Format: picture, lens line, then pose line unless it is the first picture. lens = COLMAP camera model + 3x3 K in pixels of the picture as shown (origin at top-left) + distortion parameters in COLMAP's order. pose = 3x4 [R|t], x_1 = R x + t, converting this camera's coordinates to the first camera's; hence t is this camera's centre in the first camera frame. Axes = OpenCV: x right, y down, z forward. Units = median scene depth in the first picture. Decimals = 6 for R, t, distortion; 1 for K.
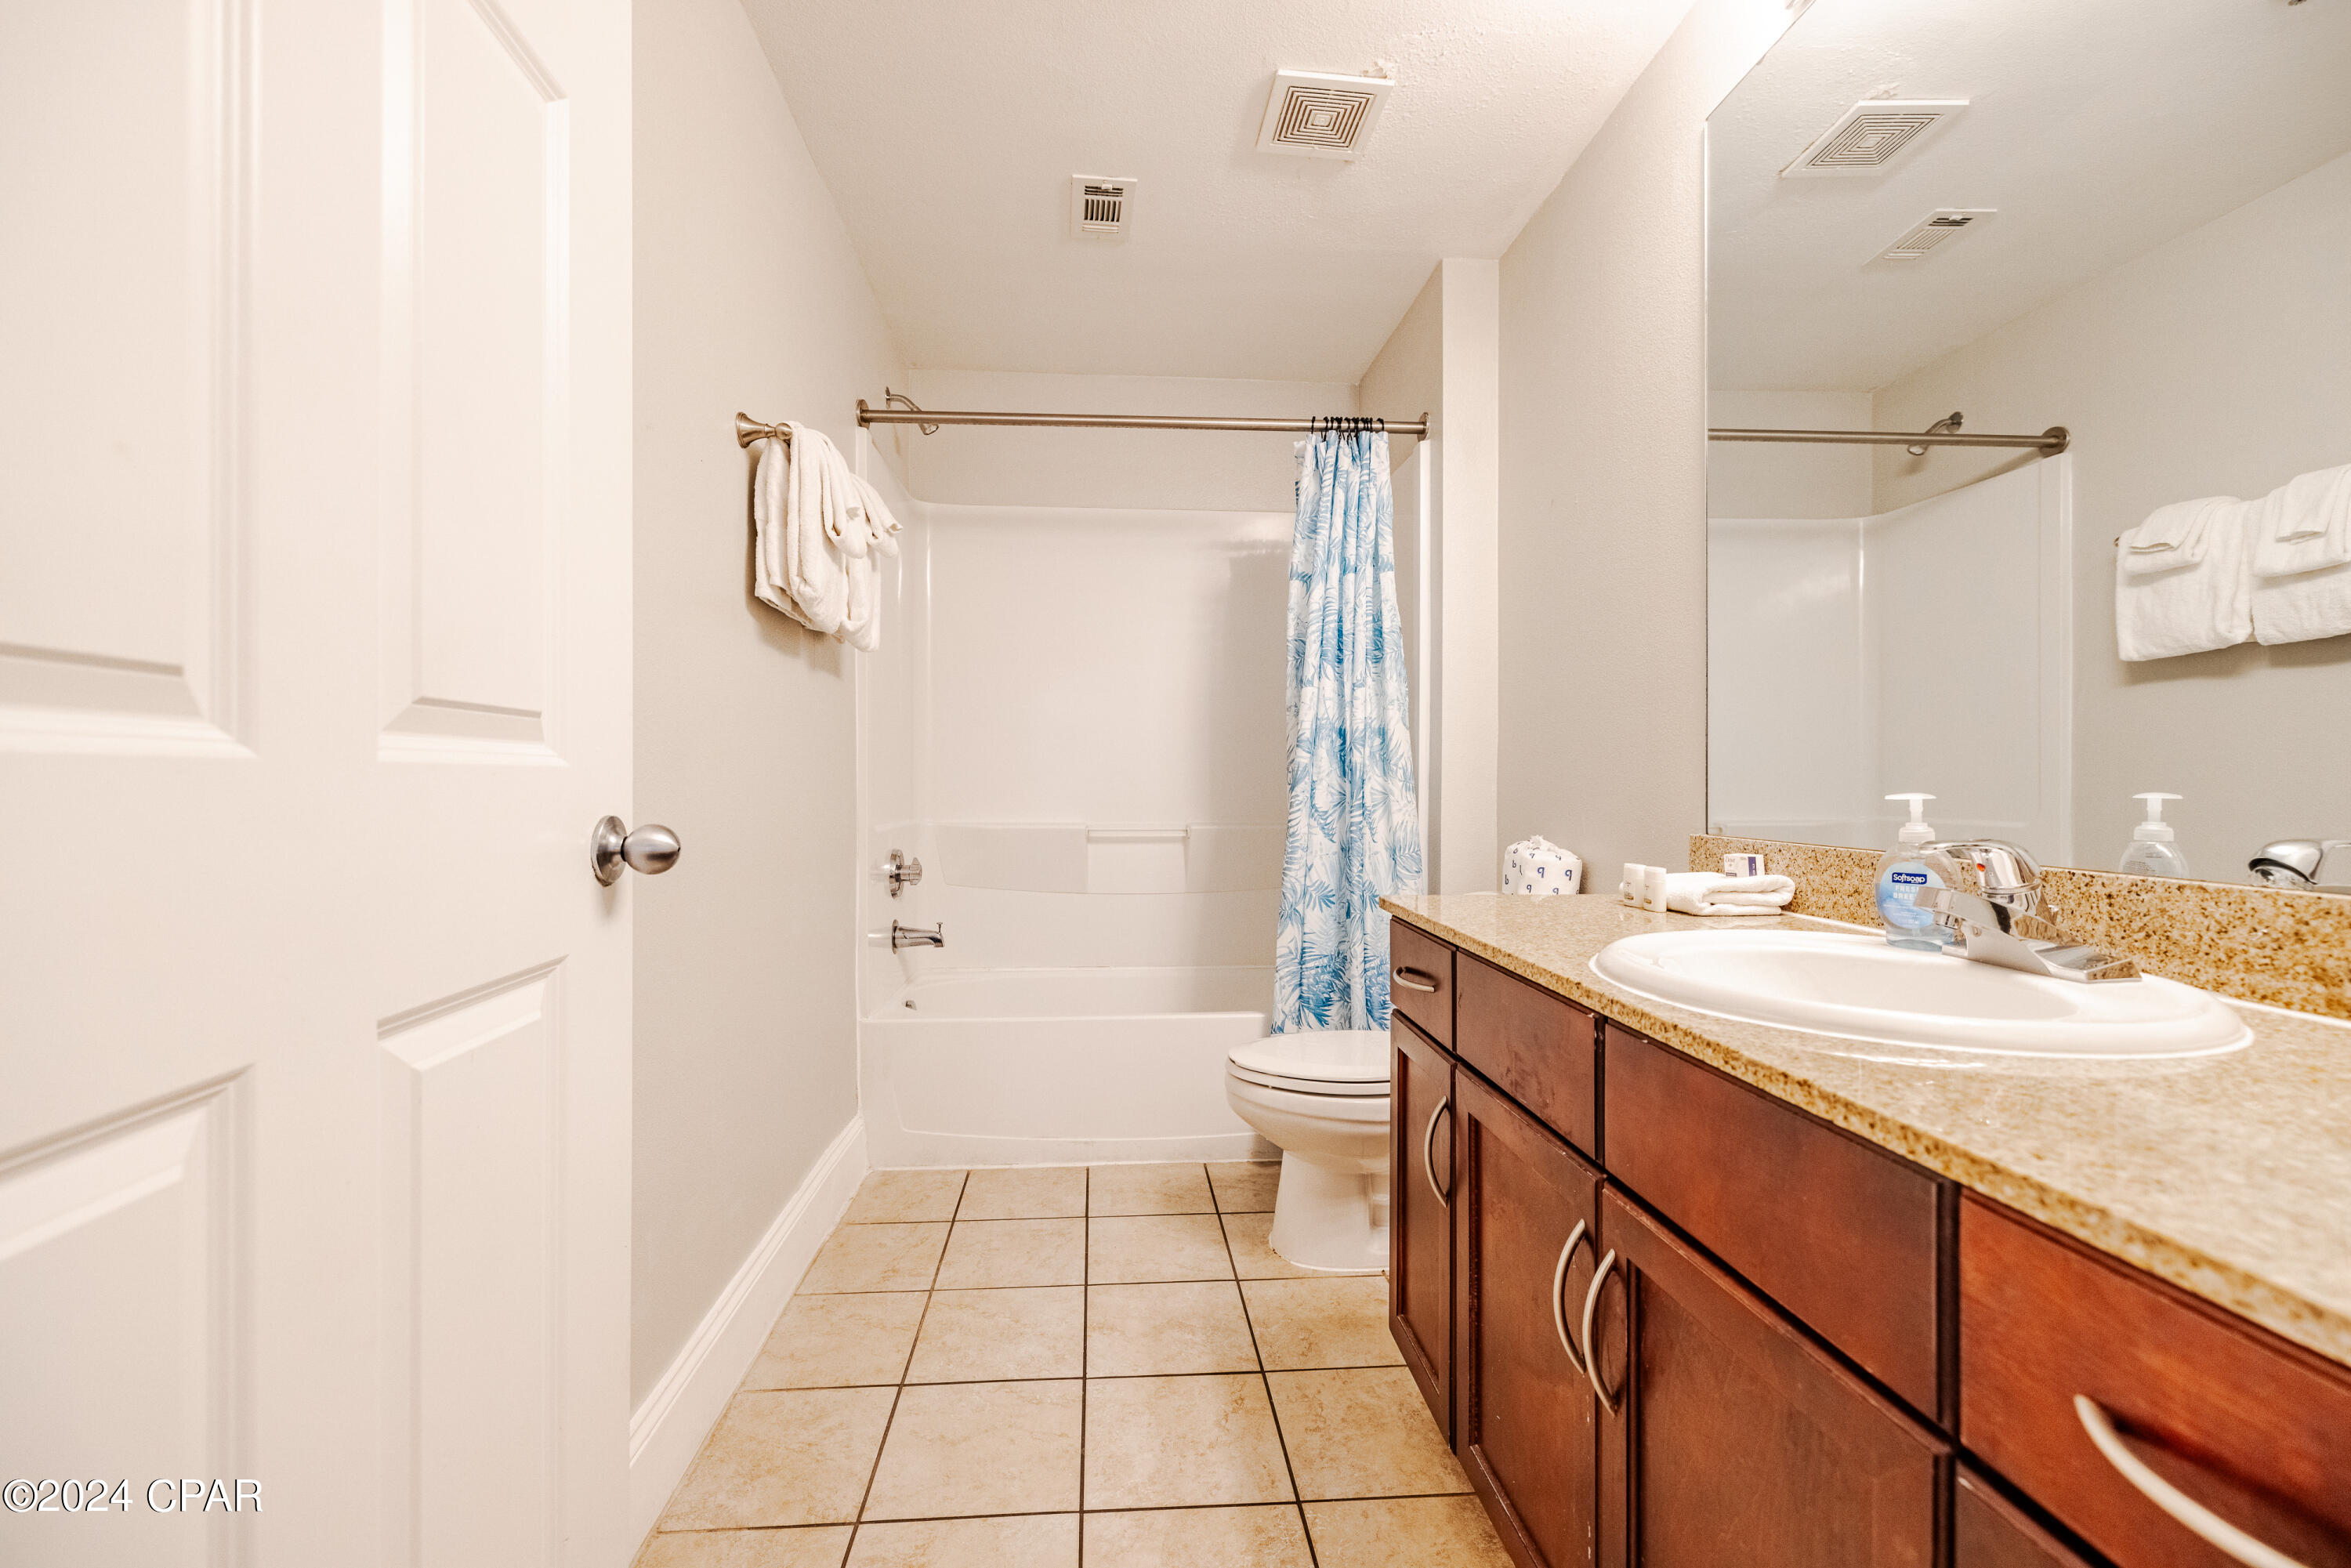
lens RADIAL K [[984.2, 0, 1159.0], [0, 984.2, 775.1], [0, 0, 1]] dist [0.003680, -0.000550]
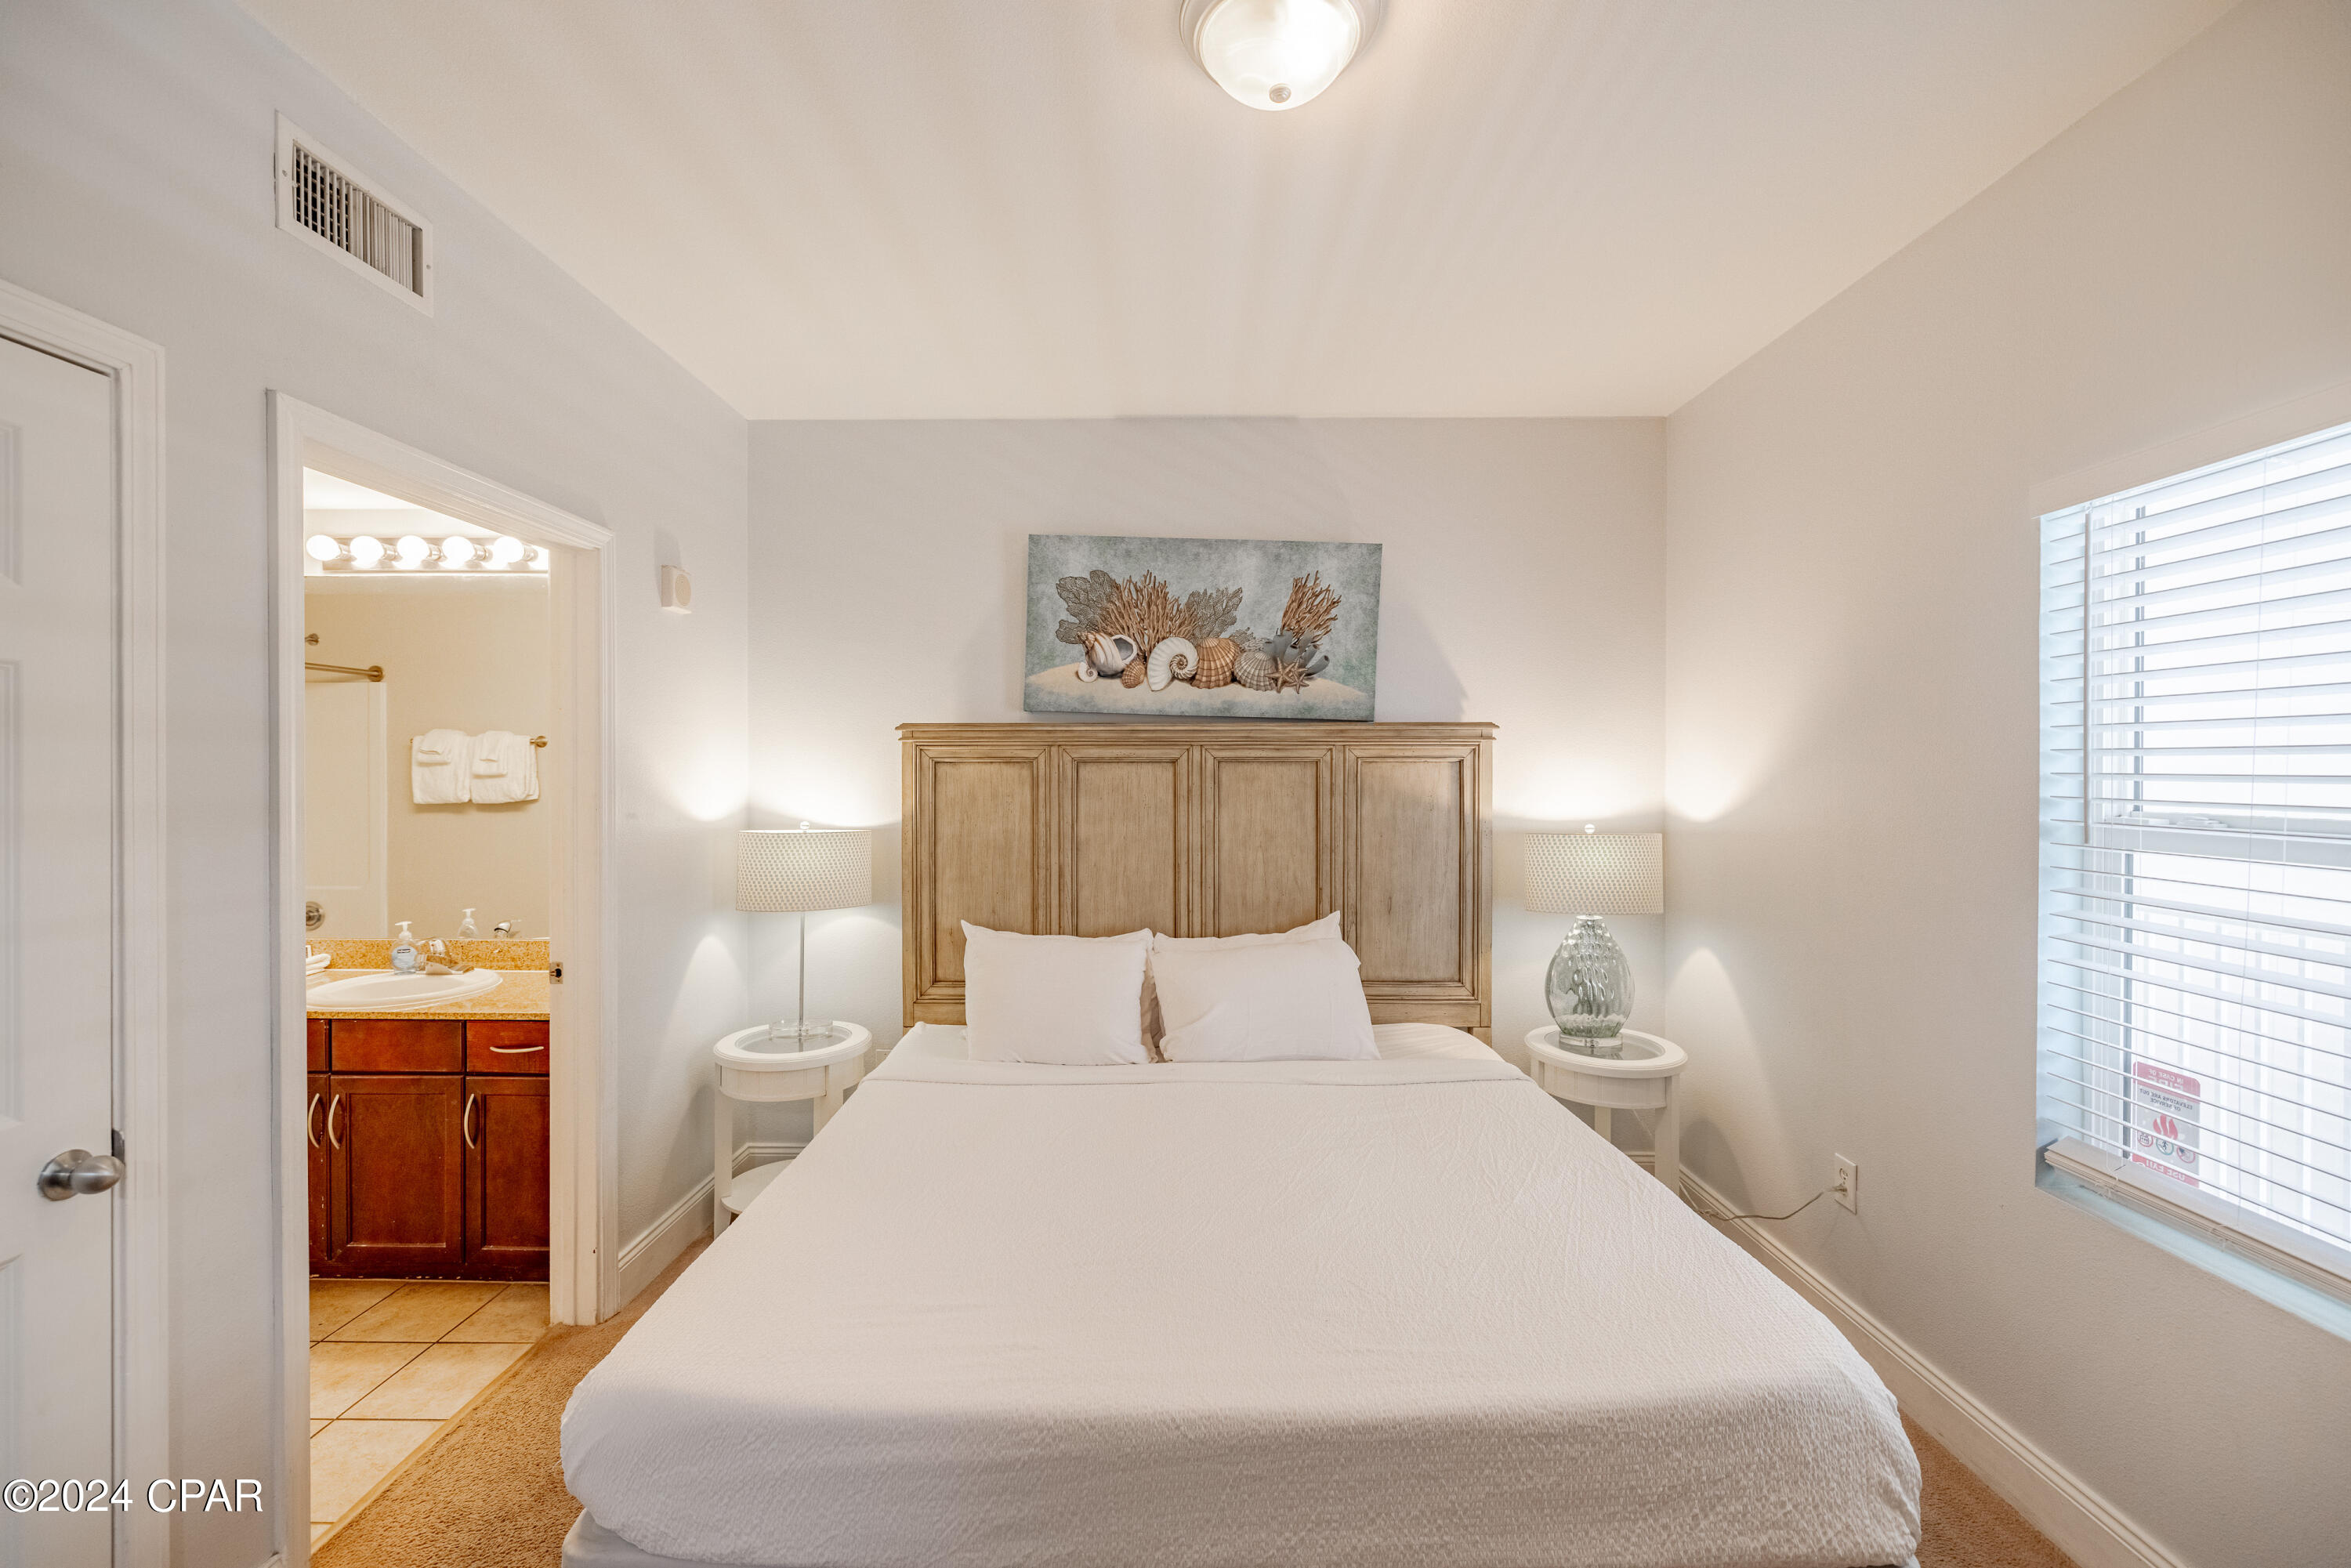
lens RADIAL K [[984.2, 0, 1159.0], [0, 984.2, 775.1], [0, 0, 1]] dist [0.003680, -0.000550]
pose [[0.088772, -0.007812, 0.996021, -1.586972], [-0.002744, 0.999964, 0.008087, -0.362620], [-0.996048, -0.003451, 0.088747, -1.213570]]
